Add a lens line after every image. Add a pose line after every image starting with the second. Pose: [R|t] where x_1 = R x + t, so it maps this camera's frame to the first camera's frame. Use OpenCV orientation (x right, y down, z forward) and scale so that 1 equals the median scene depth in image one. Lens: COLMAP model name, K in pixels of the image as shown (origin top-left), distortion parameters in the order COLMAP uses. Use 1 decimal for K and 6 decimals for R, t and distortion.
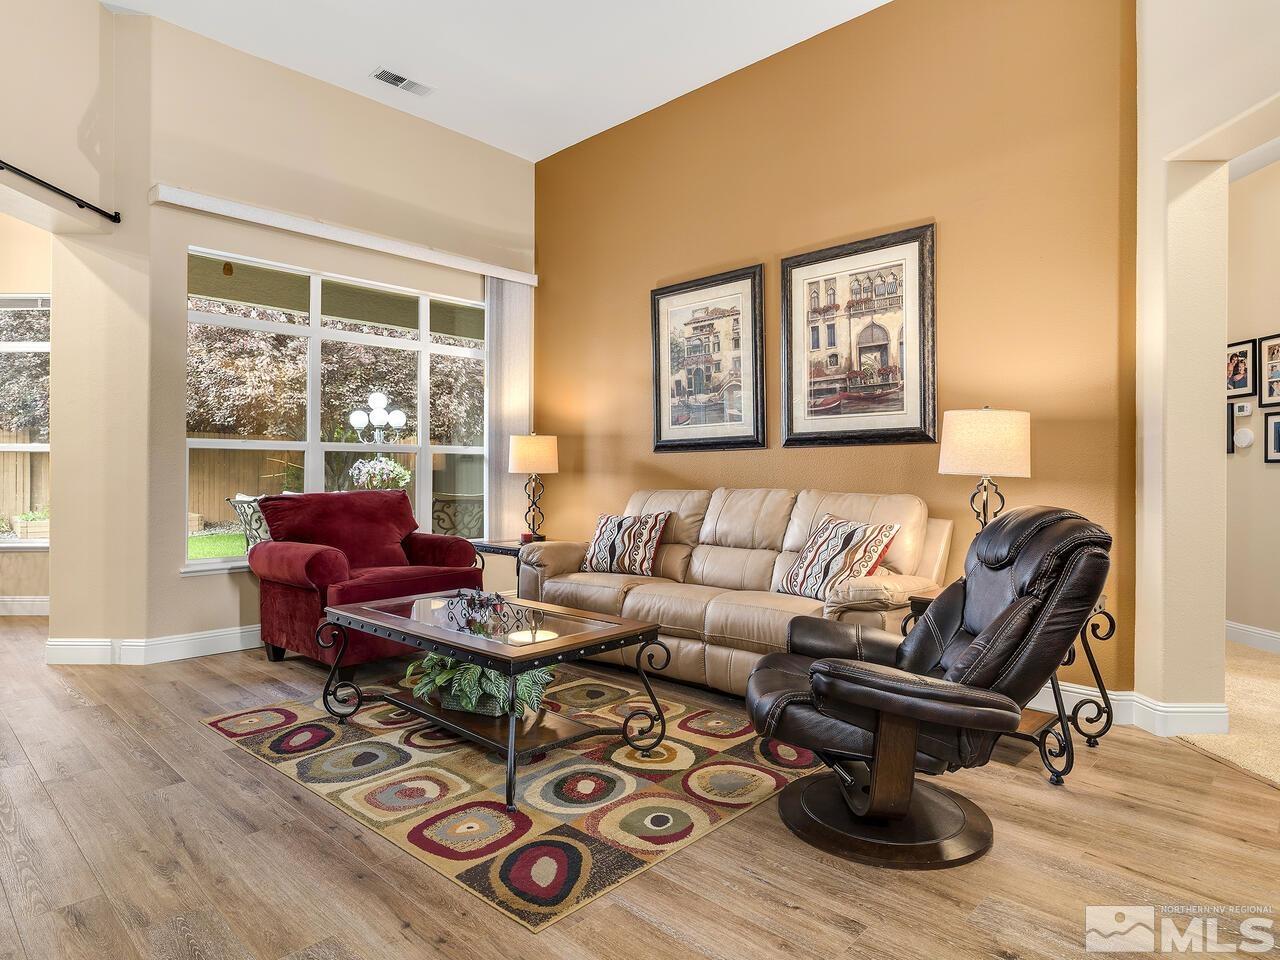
lens RADIAL K [[763.5, 0, 640.6], [0, 763.5, 467.1], [0, 0, 1]] dist [-0.005834, -0.000497]
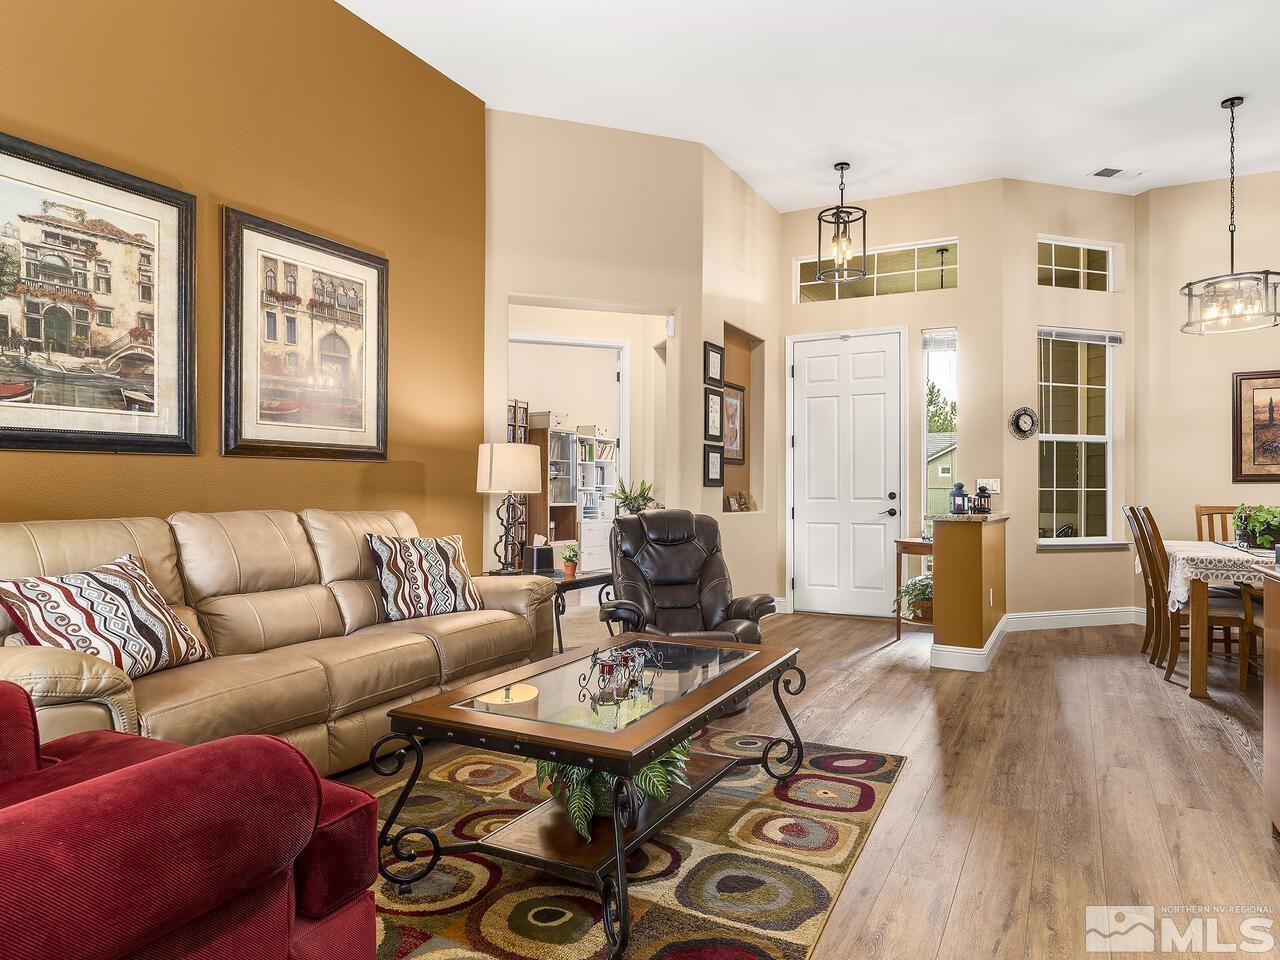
lens RADIAL K [[766.4, 0, 634.6], [0, 766.4, 483.7], [0, 0, 1]] dist [-0.004906, 0.001150]
pose [[-0.253968, -0.000517, 0.967213, -0.729135], [-0.015654, 0.999871, -0.003575, -0.001787], [-0.967086, -0.016049, -0.253943, 0.892483]]
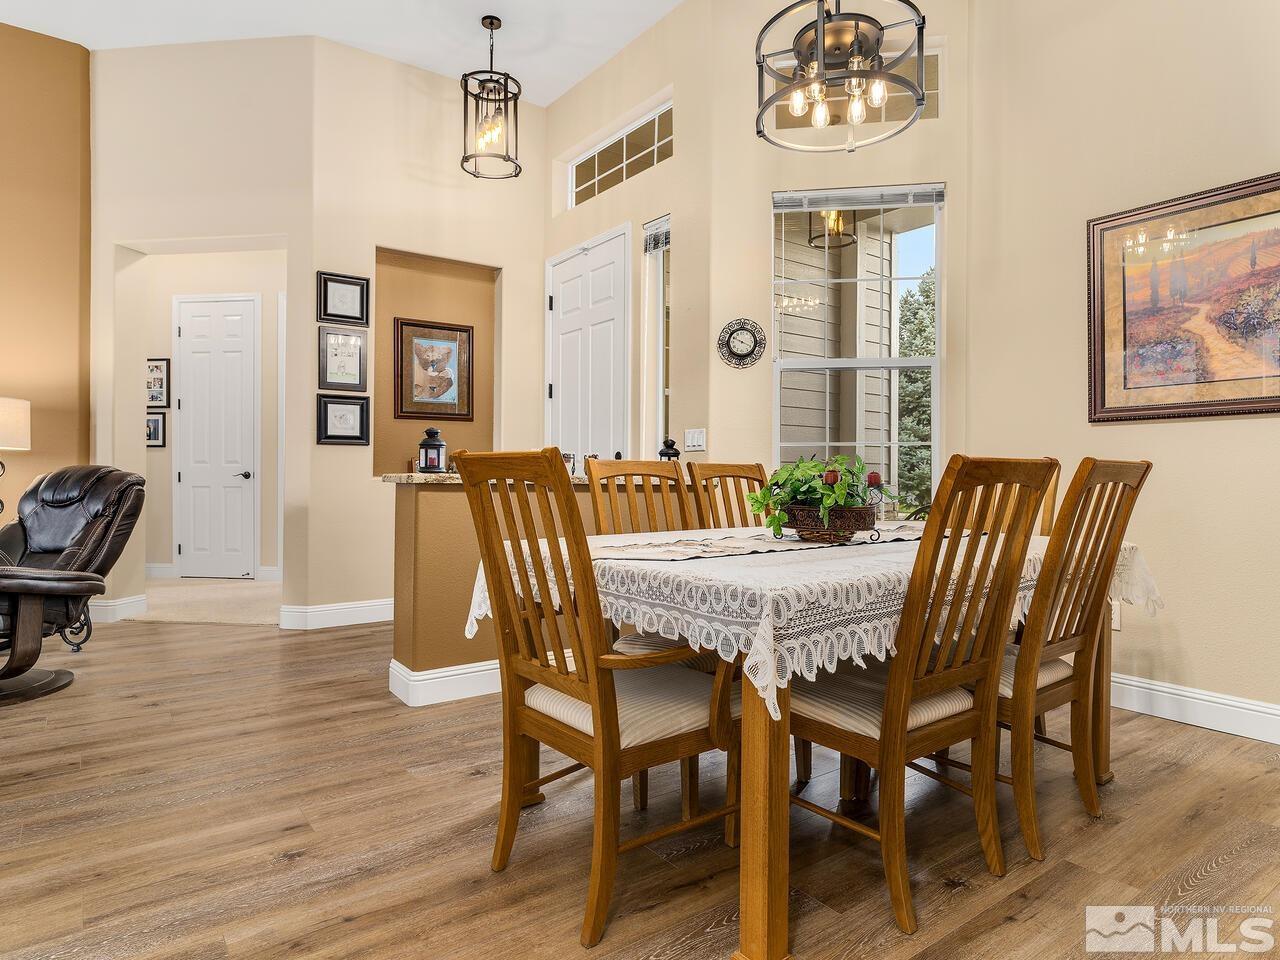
lens RADIAL K [[739.9, 0, 646.9], [0, 739.9, 469.4], [0, 0, 1]] dist [-0.002807, 0.001115]
pose [[0.170667, -0.007094, 0.985303, -0.448318], [-0.010684, 0.999902, 0.009049, 0.018145], [-0.985271, -0.012071, 0.170574, -0.234239]]
